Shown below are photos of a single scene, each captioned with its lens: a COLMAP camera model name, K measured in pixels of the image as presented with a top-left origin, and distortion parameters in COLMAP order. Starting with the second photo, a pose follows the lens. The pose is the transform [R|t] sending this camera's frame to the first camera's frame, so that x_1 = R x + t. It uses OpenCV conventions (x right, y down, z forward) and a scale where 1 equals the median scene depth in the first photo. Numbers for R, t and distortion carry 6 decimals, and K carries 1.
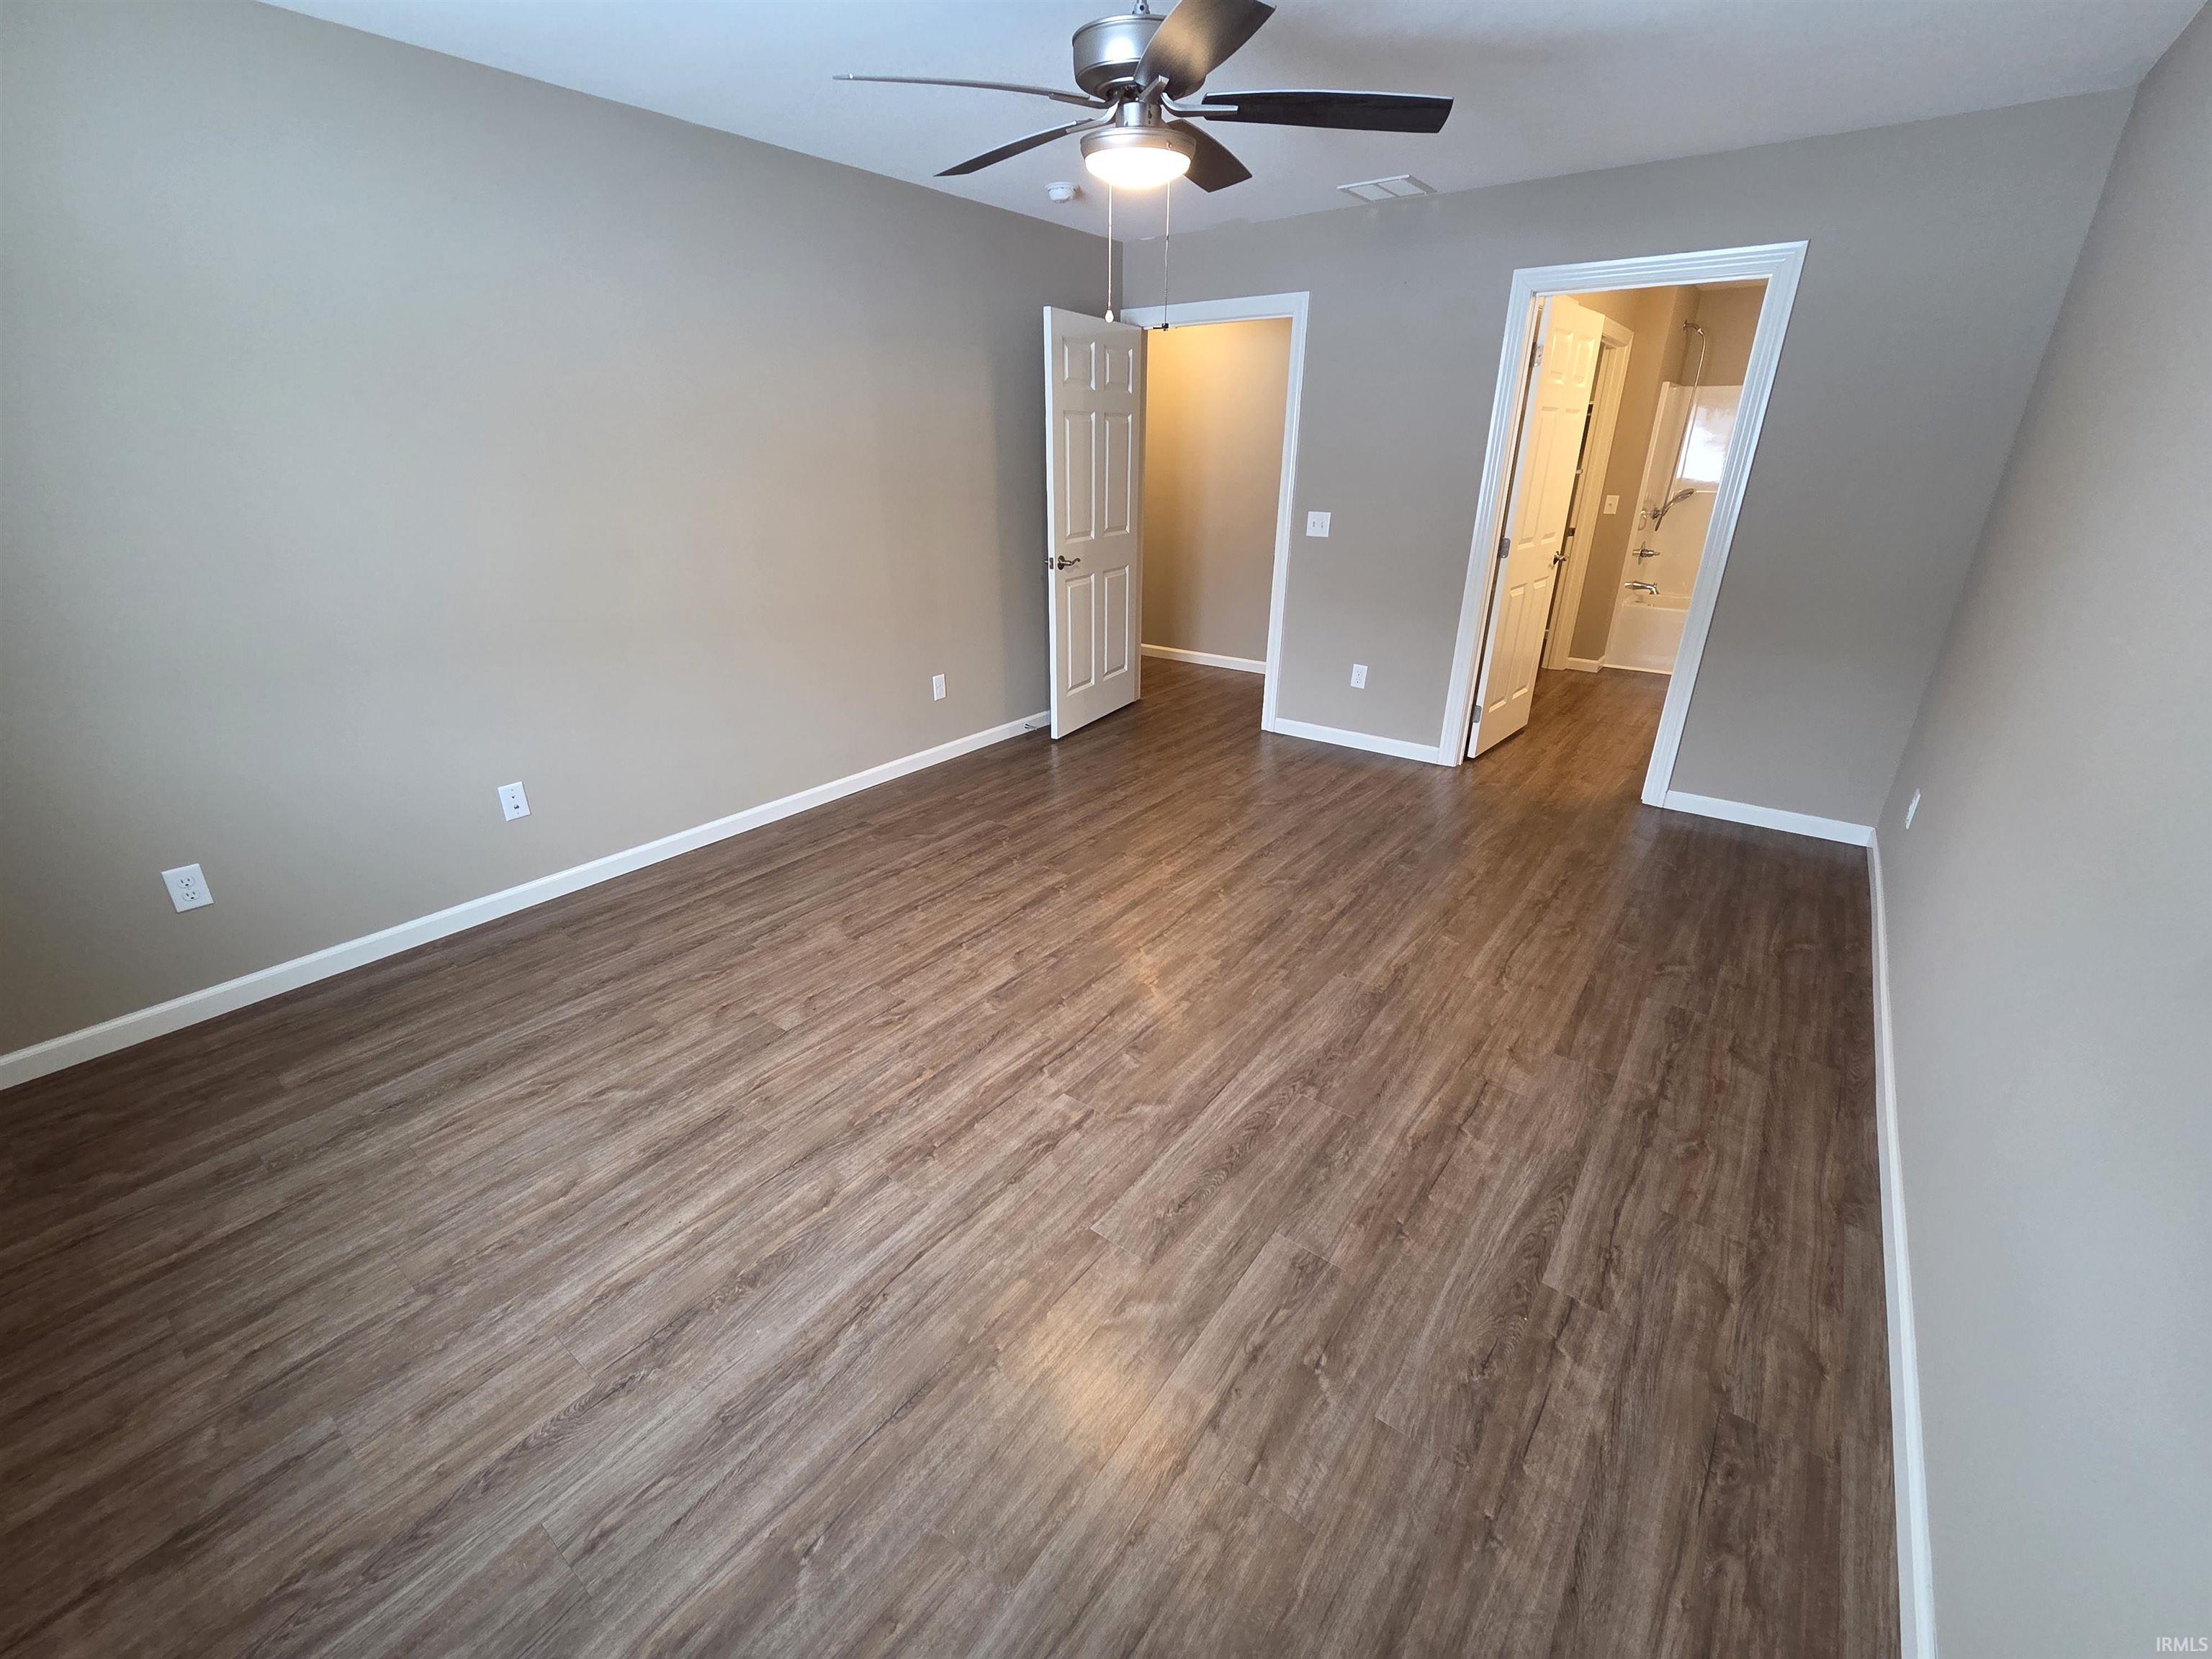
lens RADIAL K [[903.2, 0, 1088.9], [0, 903.2, 827.7], [0, 0, 1]] dist [0.001440, -0.002829]
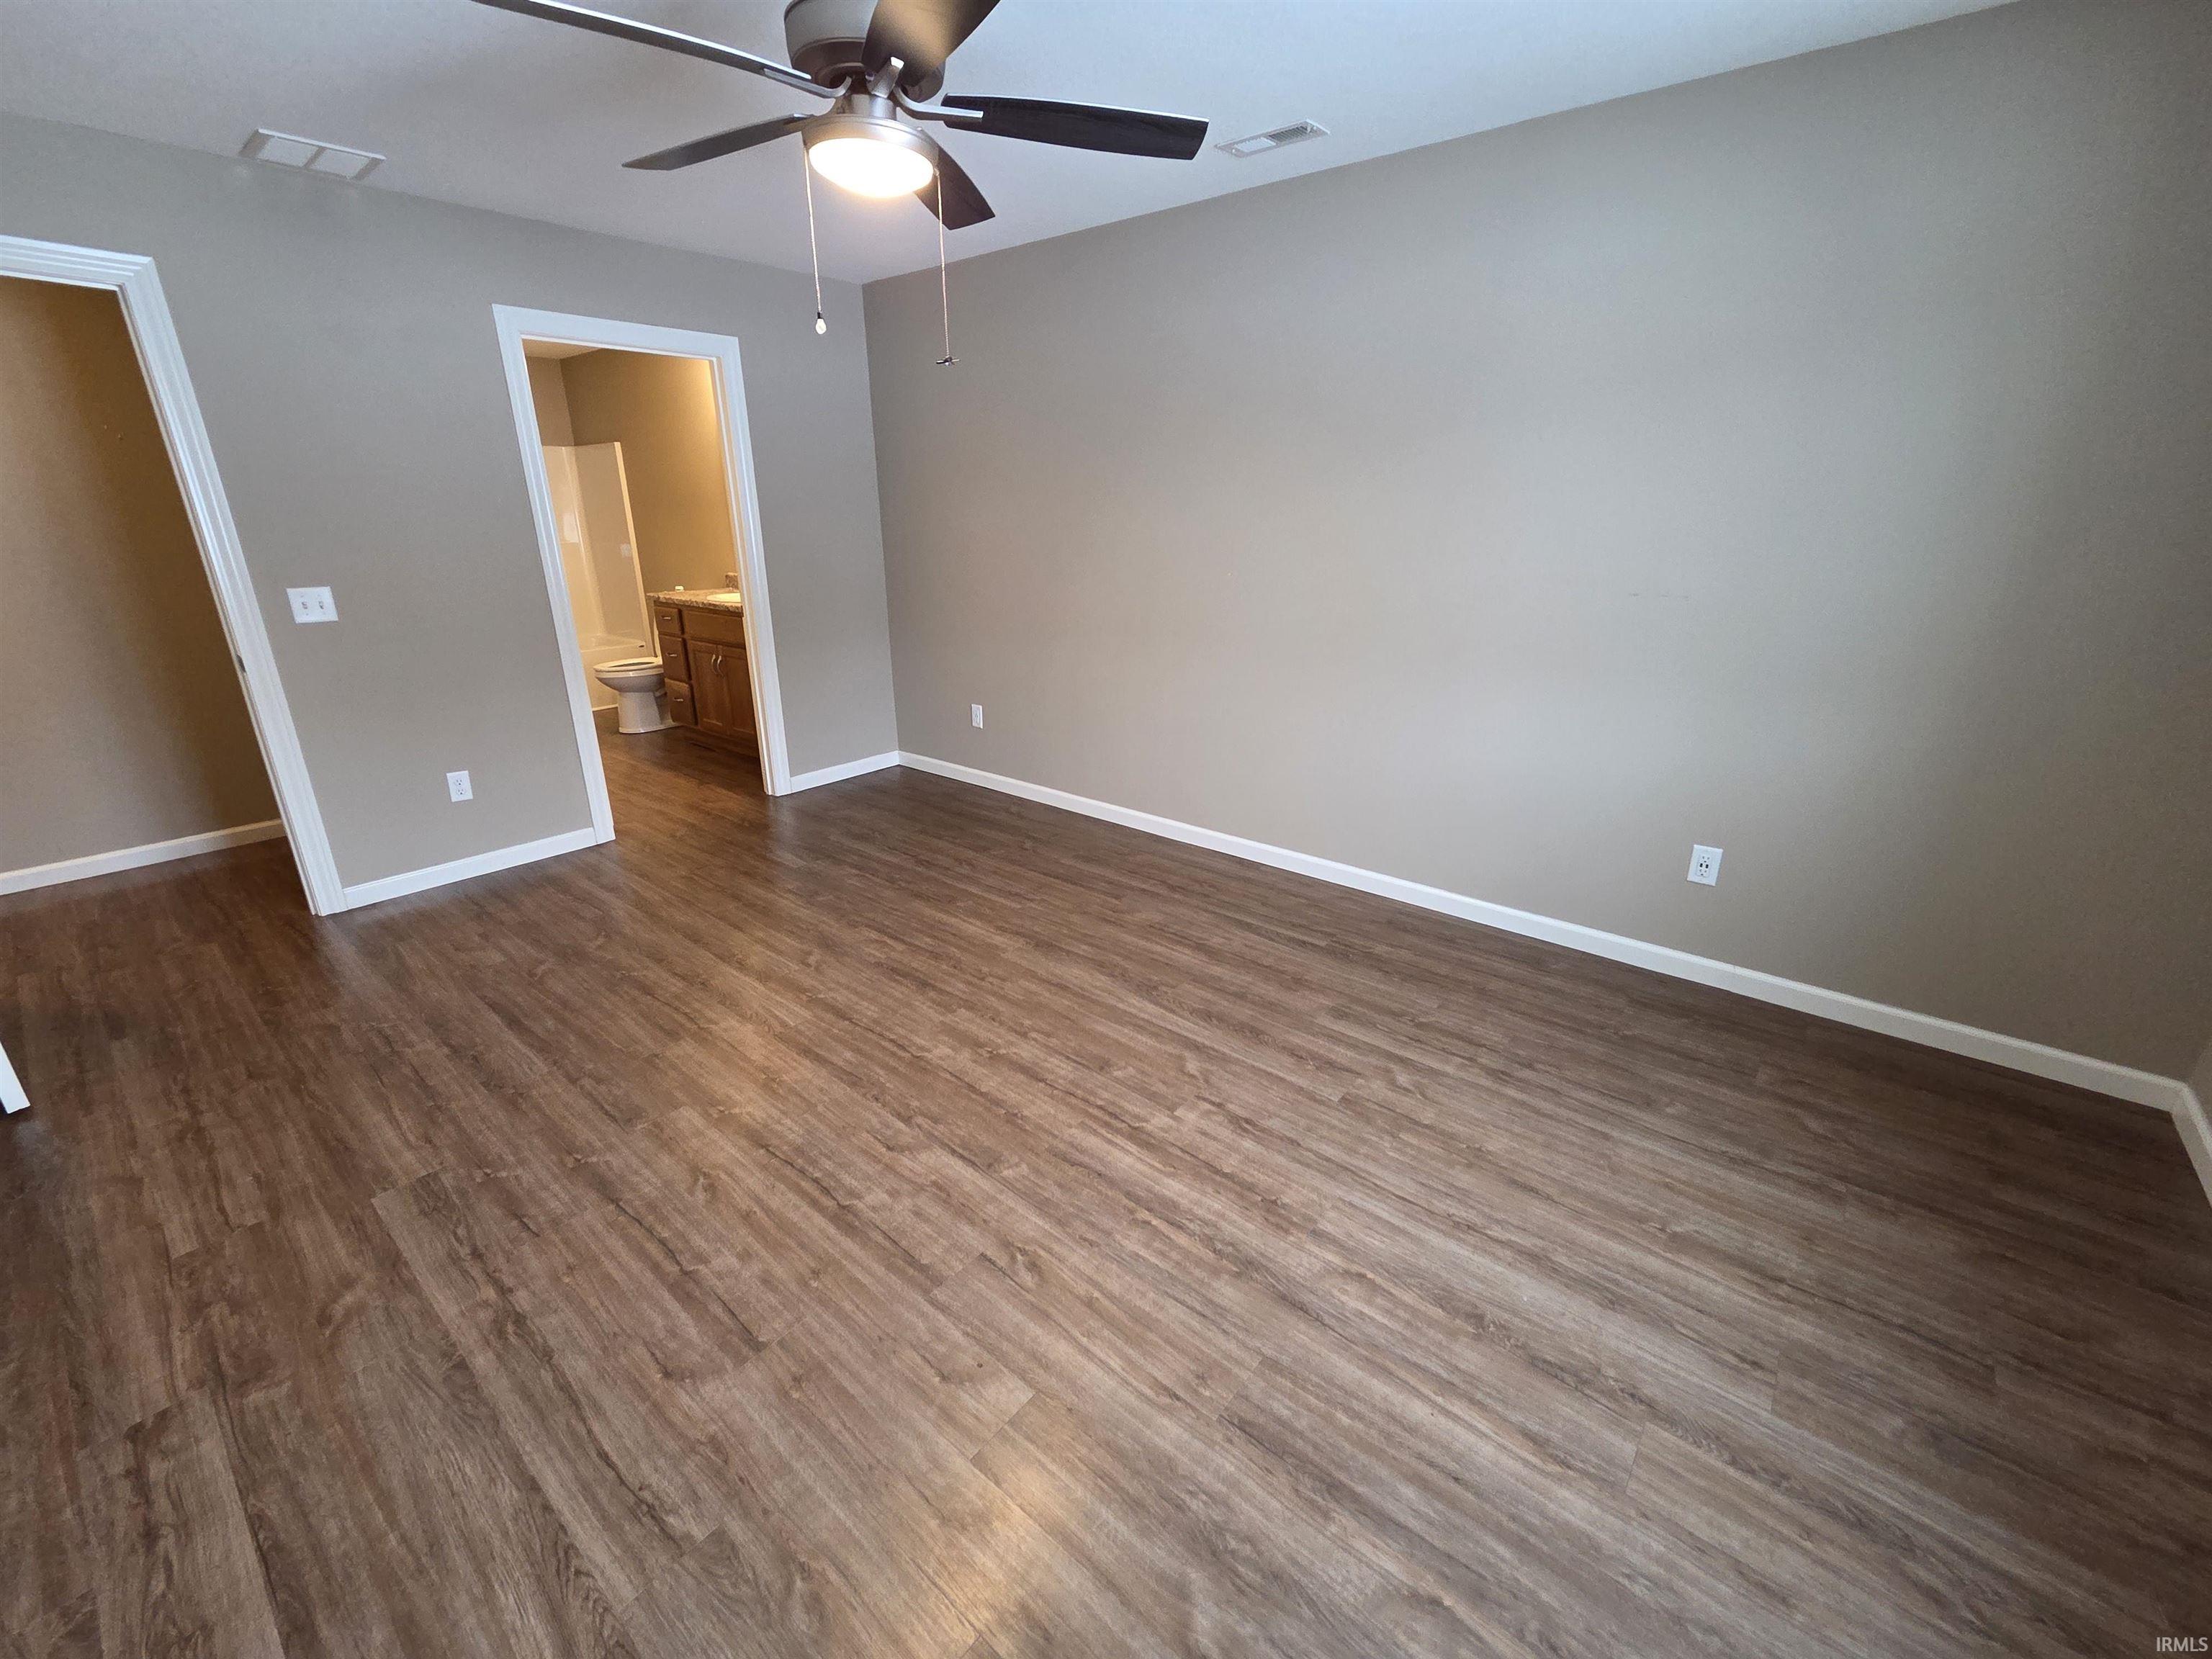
lens RADIAL K [[903.2, 0, 1063.1], [0, 903.2, 864.7], [0, 0, 1]] dist [0.001440, -0.002829]
pose [[0.058382, -0.372405, 0.926232, -0.873155], [0.393340, 0.861341, 0.321522, -0.323609], [-0.917538, 0.345553, 0.196769, 0.813397]]
